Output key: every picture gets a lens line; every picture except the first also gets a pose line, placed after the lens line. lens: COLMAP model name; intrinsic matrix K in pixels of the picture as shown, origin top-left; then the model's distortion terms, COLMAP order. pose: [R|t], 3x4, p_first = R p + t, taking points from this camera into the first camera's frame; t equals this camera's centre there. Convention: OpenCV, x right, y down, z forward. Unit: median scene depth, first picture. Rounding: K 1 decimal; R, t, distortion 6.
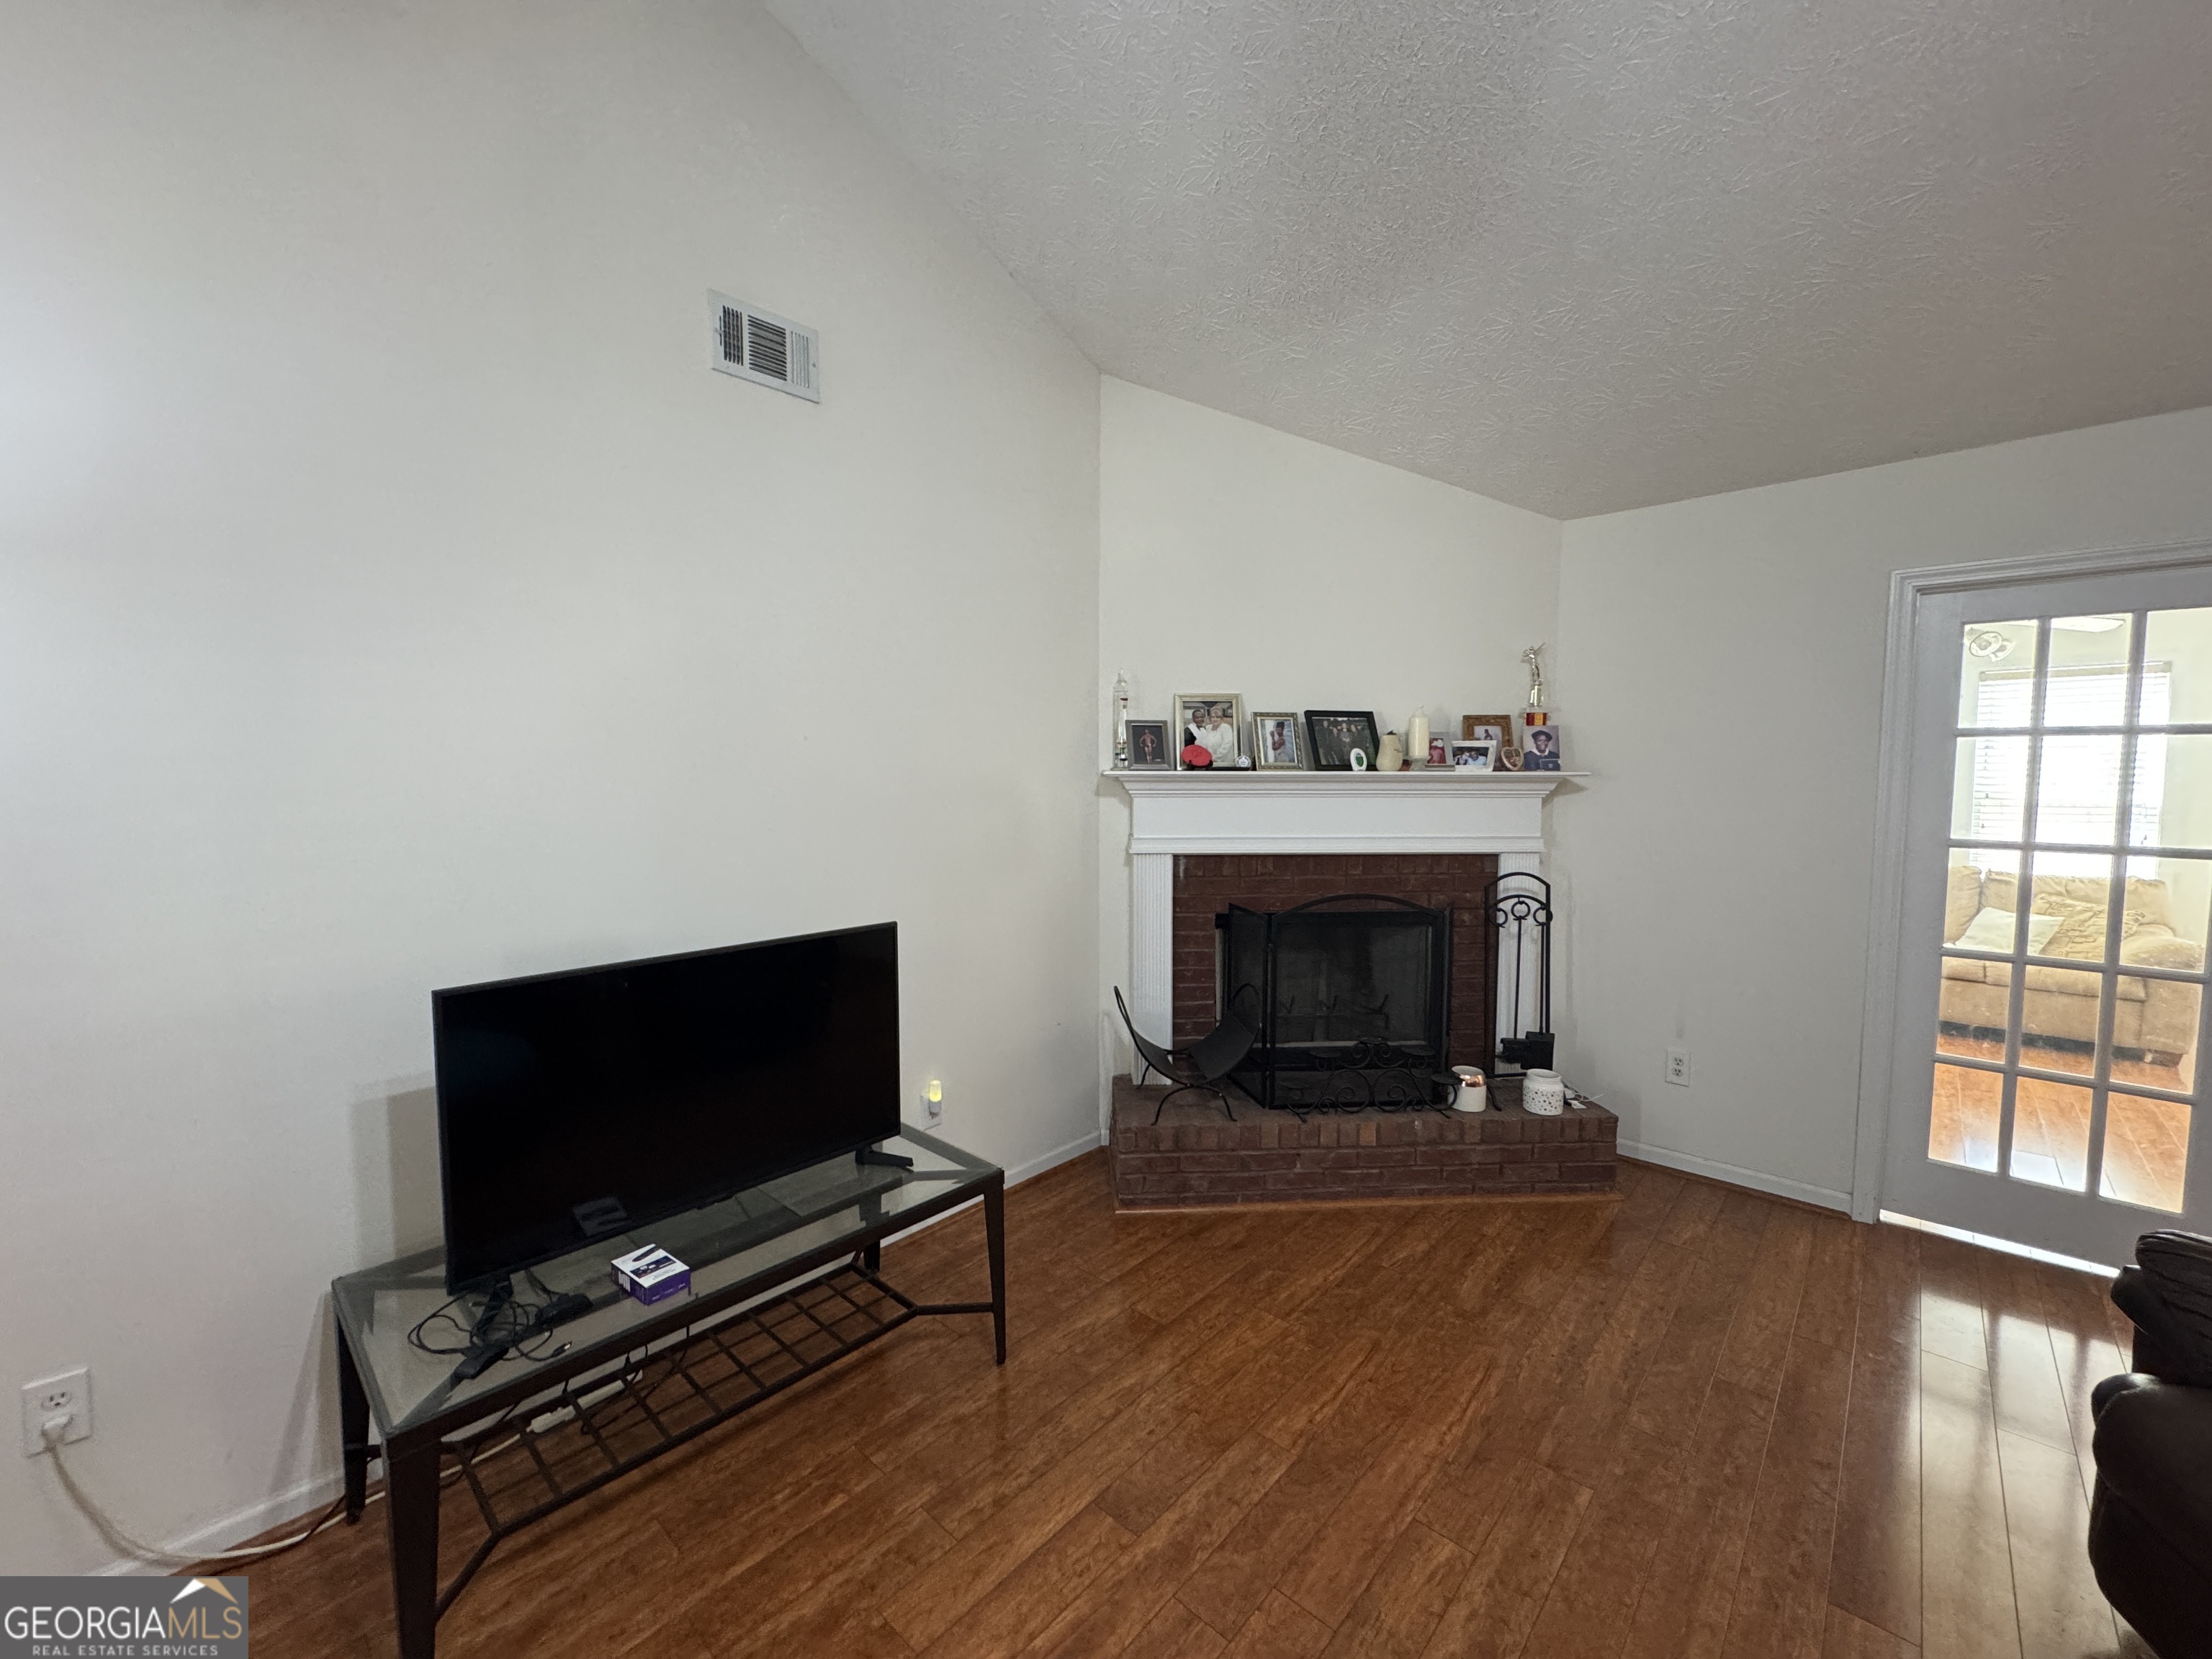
lens RADIAL K [[887.5, 0, 1102.1], [0, 887.5, 827.2], [0, 0, 1]] dist [-0.003704, 0.000757]
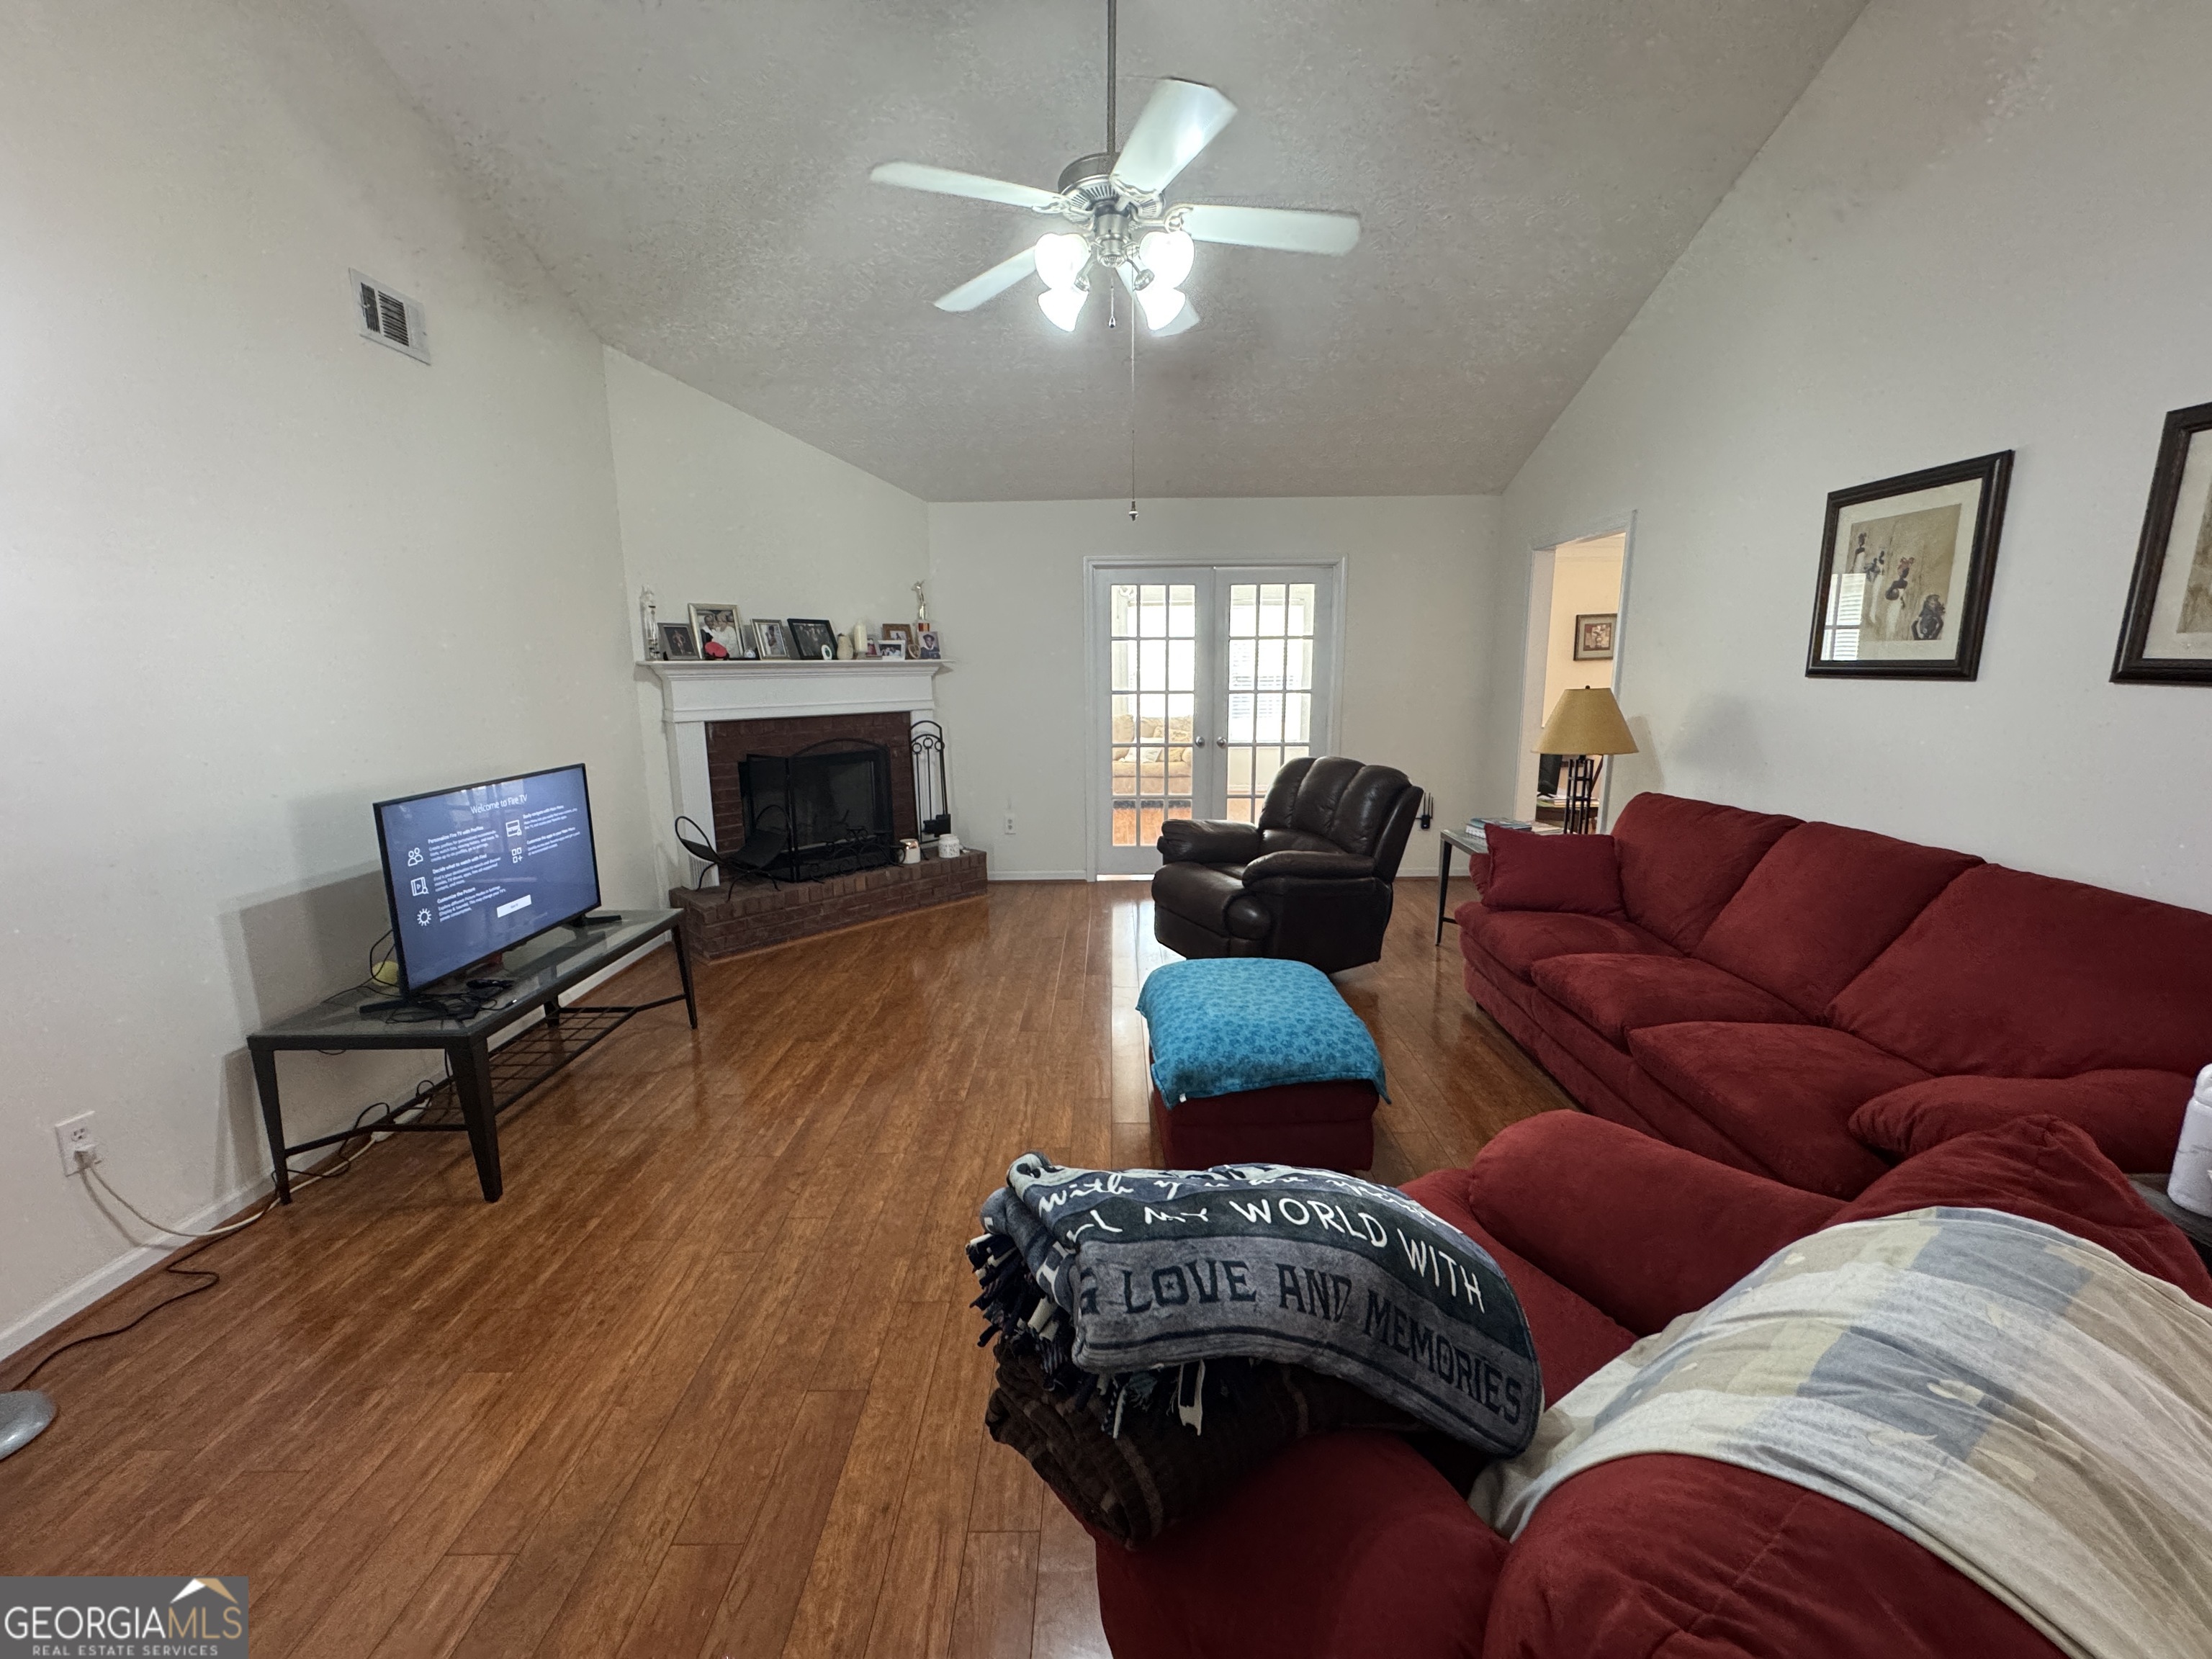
lens RADIAL K [[887.5, 0, 1103.2], [0, 887.5, 823.3], [0, 0, 1]] dist [-0.003704, 0.000757]
pose [[0.743866, -0.126829, 0.656185, -0.411716], [0.052898, 0.989921, 0.131368, 0.041537], [-0.666232, -0.063009, 0.743078, -0.489948]]
